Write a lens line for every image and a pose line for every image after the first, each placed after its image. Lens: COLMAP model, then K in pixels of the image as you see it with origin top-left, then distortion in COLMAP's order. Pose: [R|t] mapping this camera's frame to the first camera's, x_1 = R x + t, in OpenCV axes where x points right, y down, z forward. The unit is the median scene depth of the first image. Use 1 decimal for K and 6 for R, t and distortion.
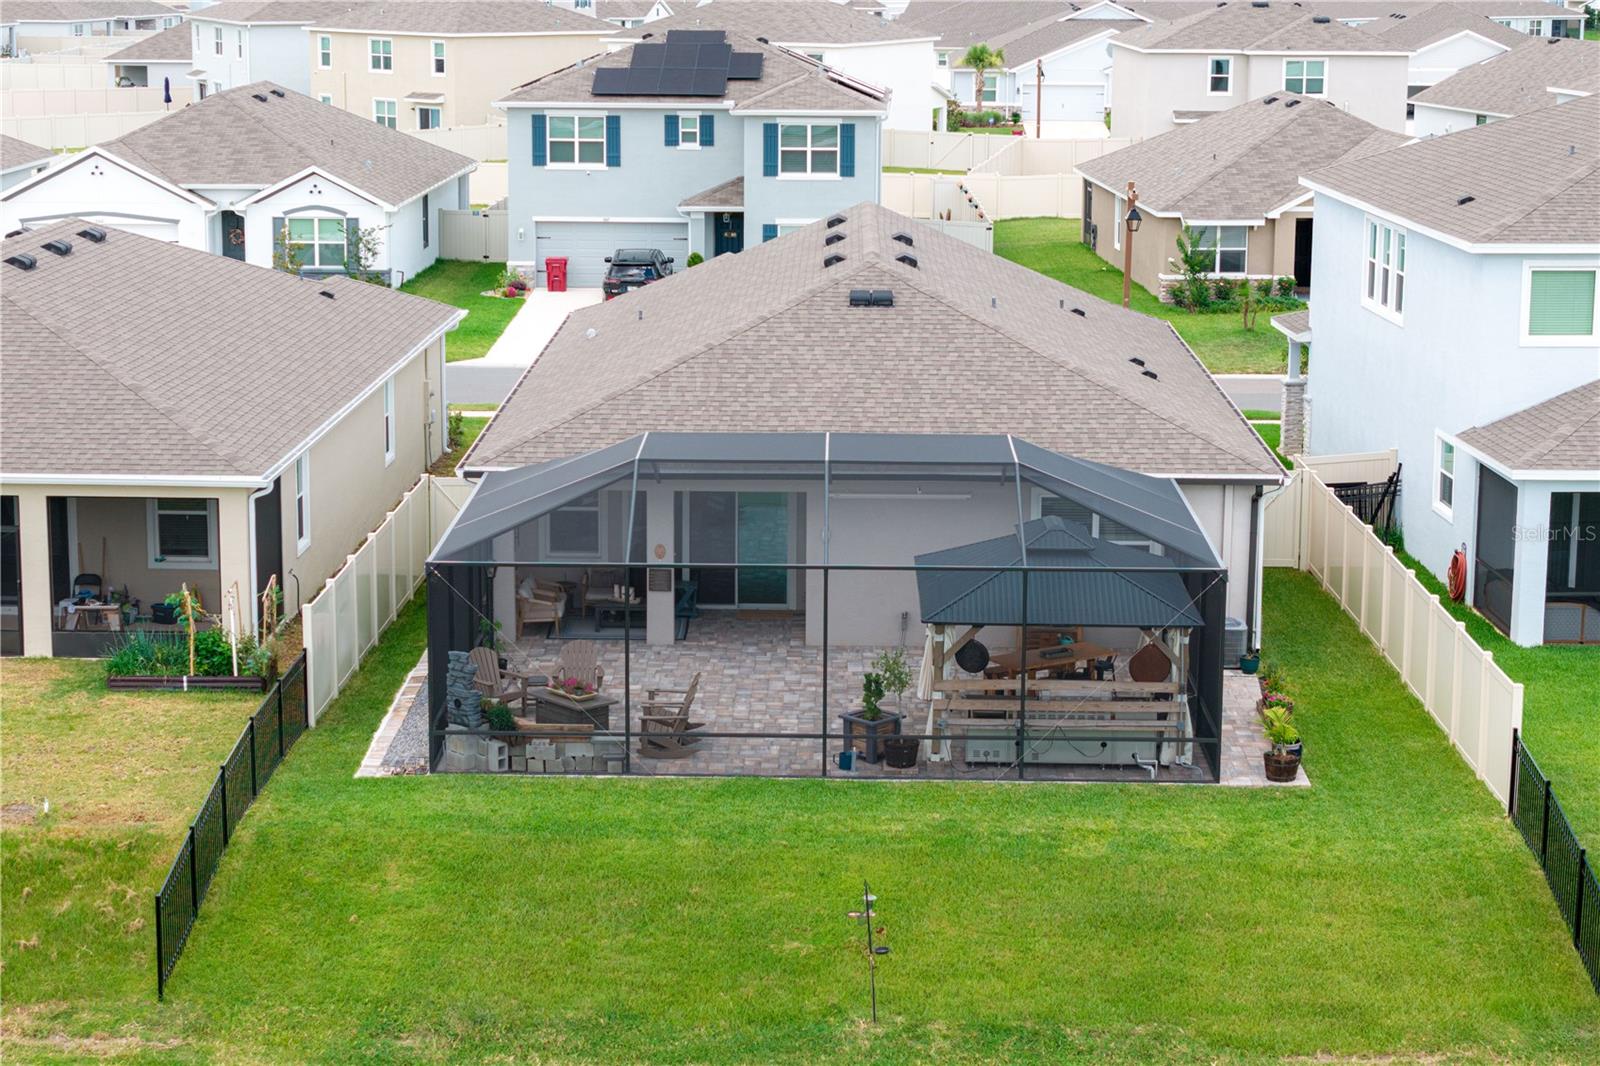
lens RADIAL K [[3195.6, 0, 802.9], [0, 3195.6, 535.6], [0, 0, 1]] dist [0.006898, 0.000000]
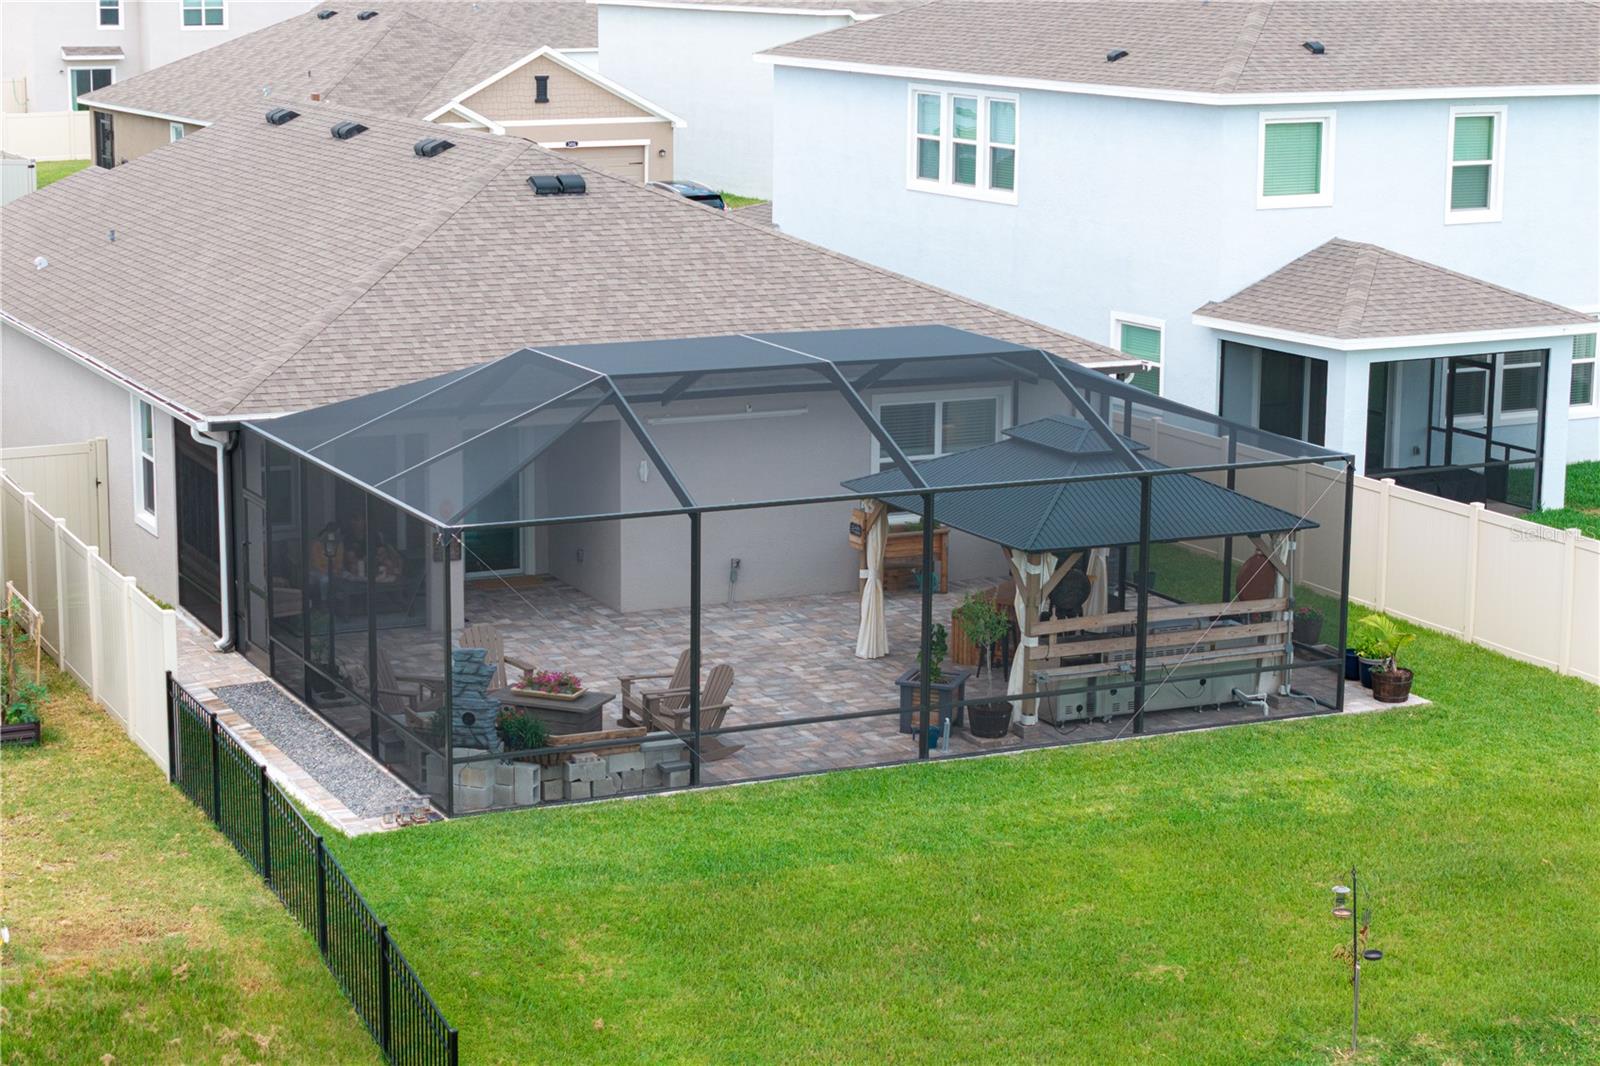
lens RADIAL K [[3195.6, 0, 801.9], [0, 3195.6, 538.0], [0, 0, 1]] dist [0.006898, 0.000000]
pose [[0.893960, -0.086685, 0.439682, -0.355398], [0.083302, 0.996158, 0.027027, -0.002436], [-0.440336, 0.012465, 0.897747, 0.303134]]
